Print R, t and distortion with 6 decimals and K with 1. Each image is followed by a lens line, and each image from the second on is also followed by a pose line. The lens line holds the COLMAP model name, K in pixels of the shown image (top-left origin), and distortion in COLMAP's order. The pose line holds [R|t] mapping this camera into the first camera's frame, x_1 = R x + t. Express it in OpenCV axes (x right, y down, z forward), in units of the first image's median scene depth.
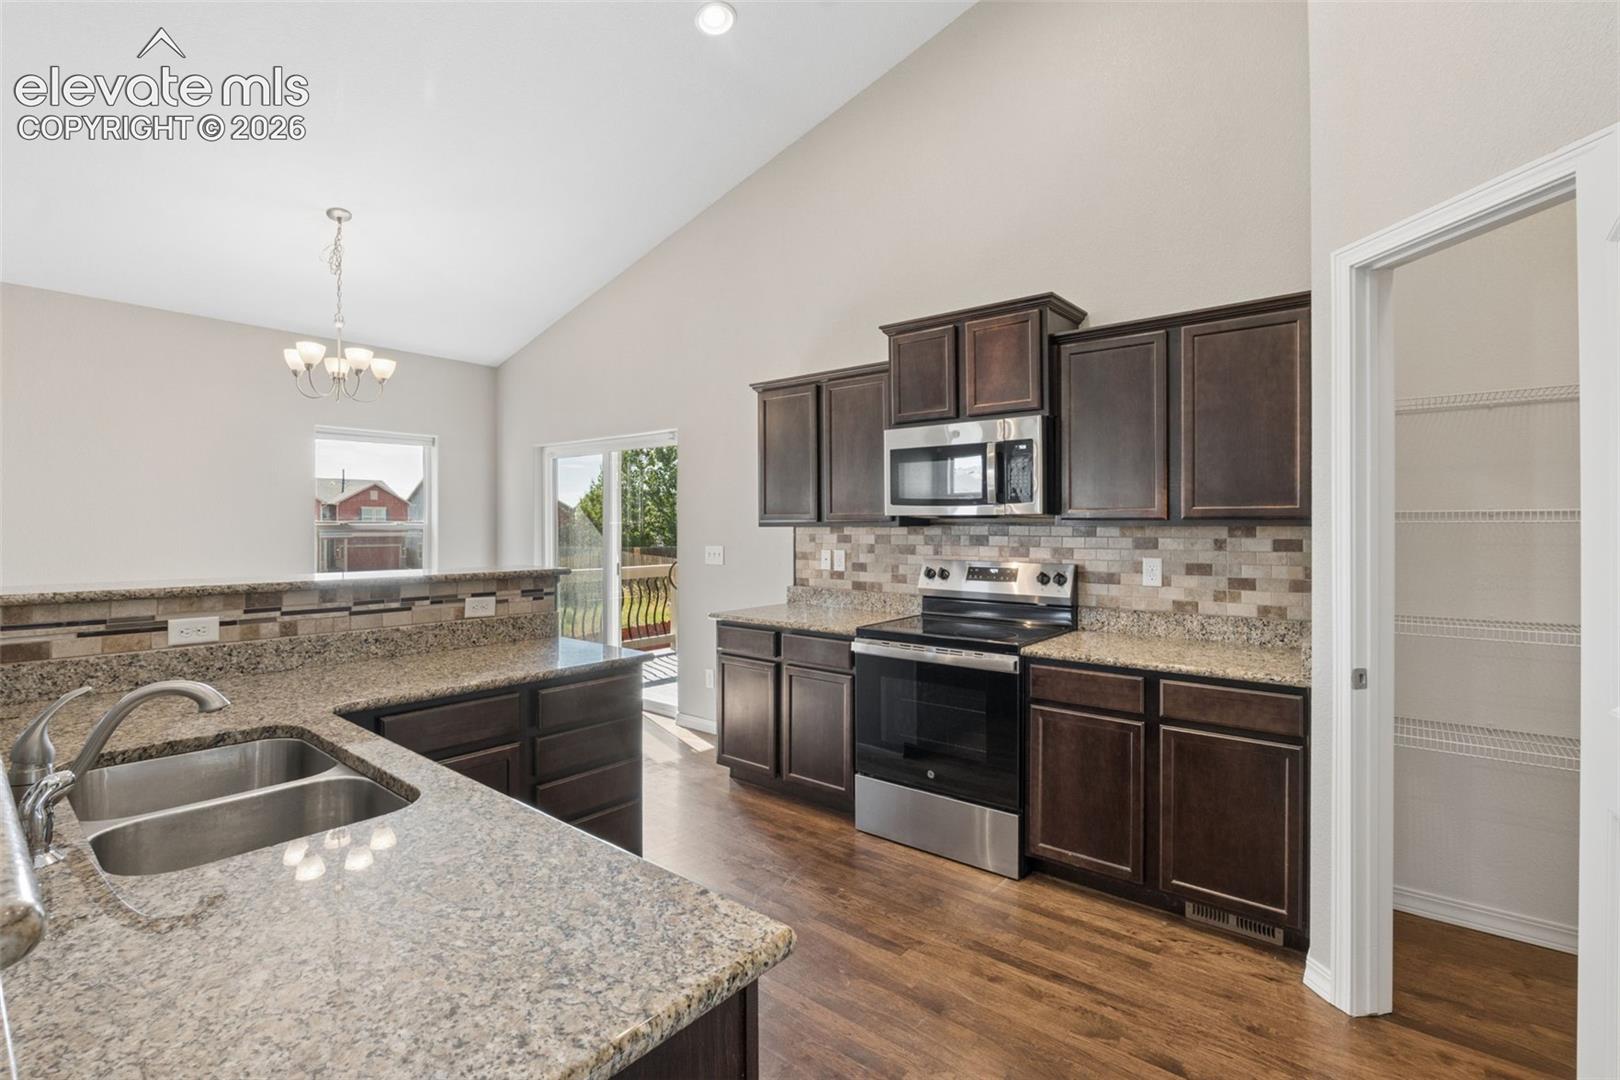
lens RADIAL K [[737.9, 0, 808.9], [0, 737.9, 524.6], [0, 0, 1]] dist [-0.015809, -0.000081]
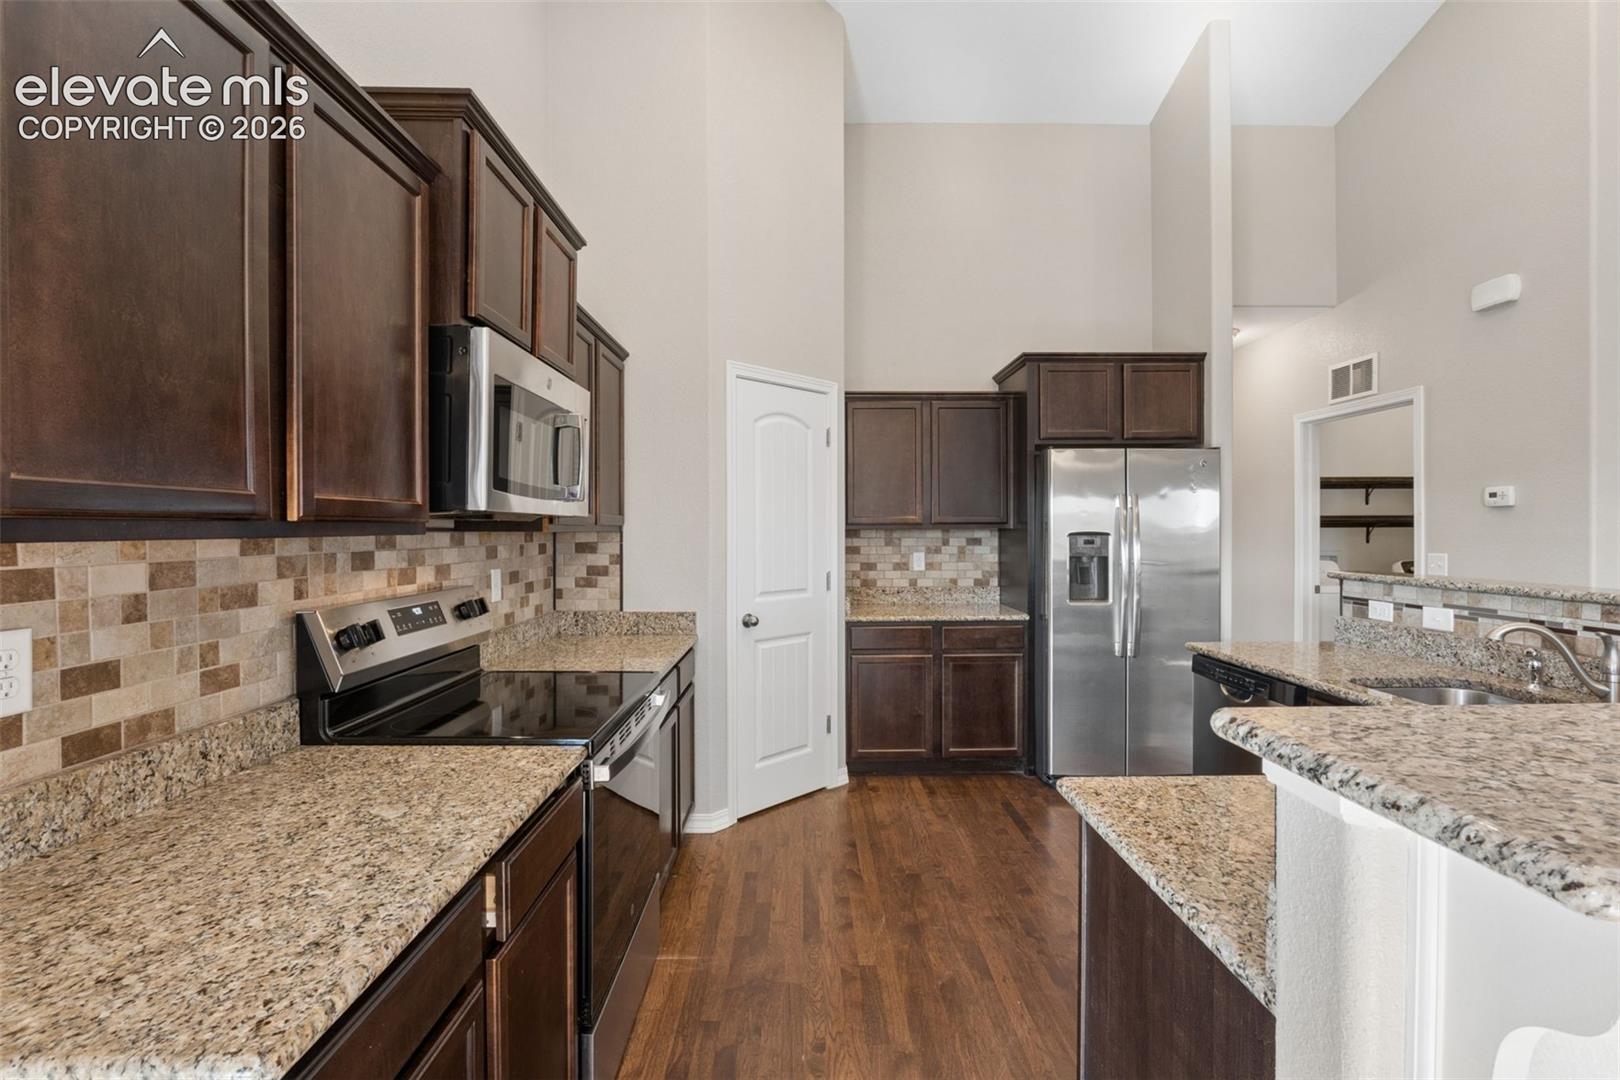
lens RADIAL K [[737.9, 0, 803.0], [0, 737.9, 540.7], [0, 0, 1]] dist [-0.015809, -0.000081]
pose [[-0.634498, -0.008803, 0.772875, -0.439895], [0.003967, 0.999885, 0.014645, 0.001151], [-0.772915, 0.012358, -0.634390, 1.307115]]
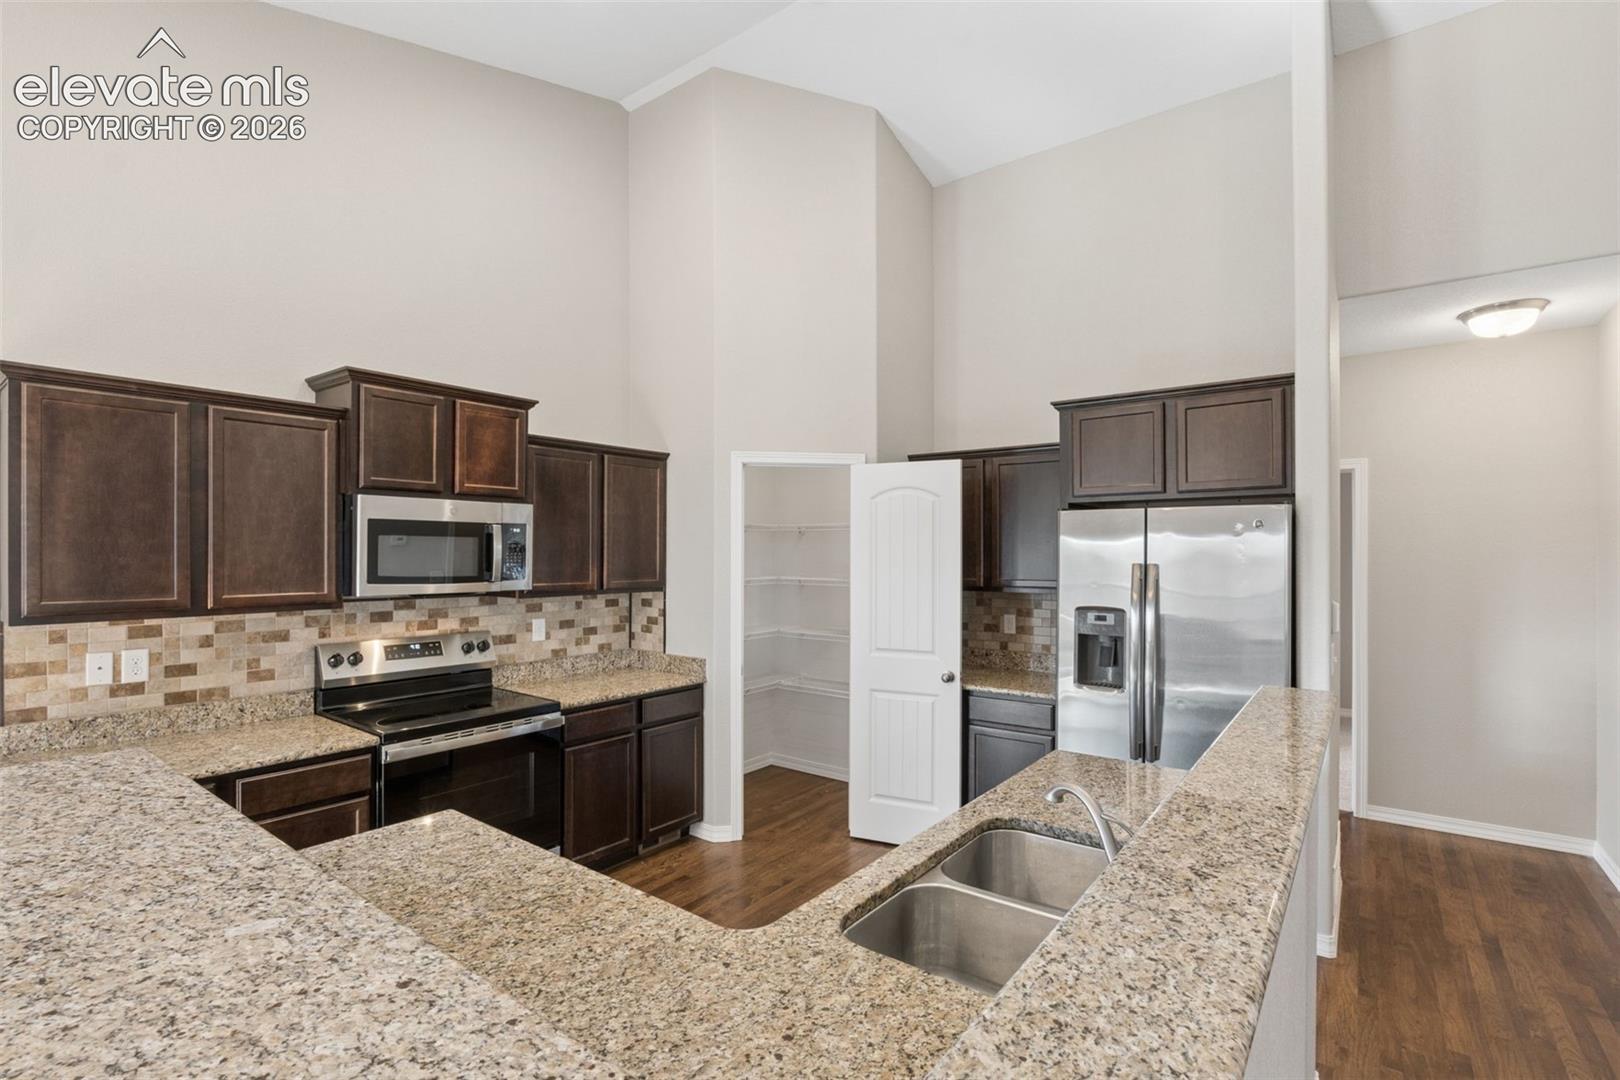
lens RADIAL K [[737.9, 0, 797.9], [0, 737.9, 552.1], [0, 0, 1]] dist [-0.015809, -0.000081]
pose [[-0.022744, 0.002164, 0.999739, -0.846147], [-0.001181, 0.999997, -0.002191, -0.070341], [-0.999741, -0.001230, -0.022742, 0.597056]]
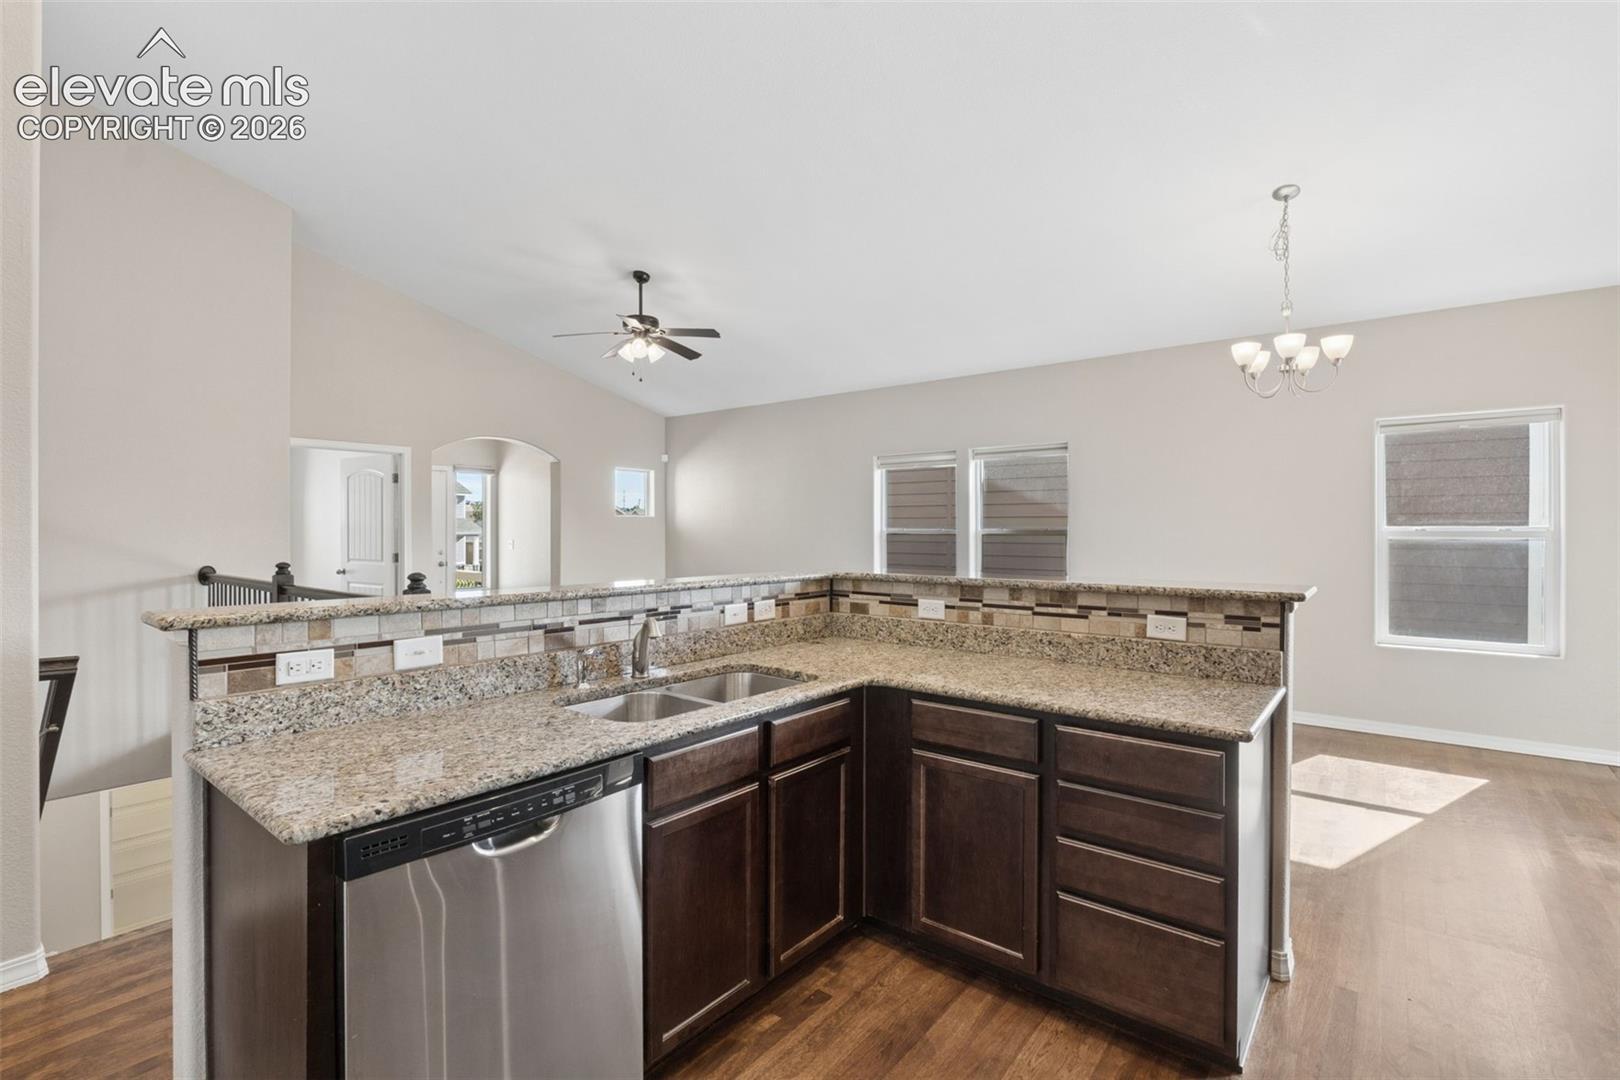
lens RADIAL K [[737.9, 0, 803.8], [0, 737.9, 536.1], [0, 0, 1]] dist [-0.015809, -0.000081]
pose [[0.014724, 0.005384, -0.999877, 0.373154], [-0.000816, 0.999985, 0.005373, 0.002351], [0.999891, 0.000737, 0.014728, 0.540439]]
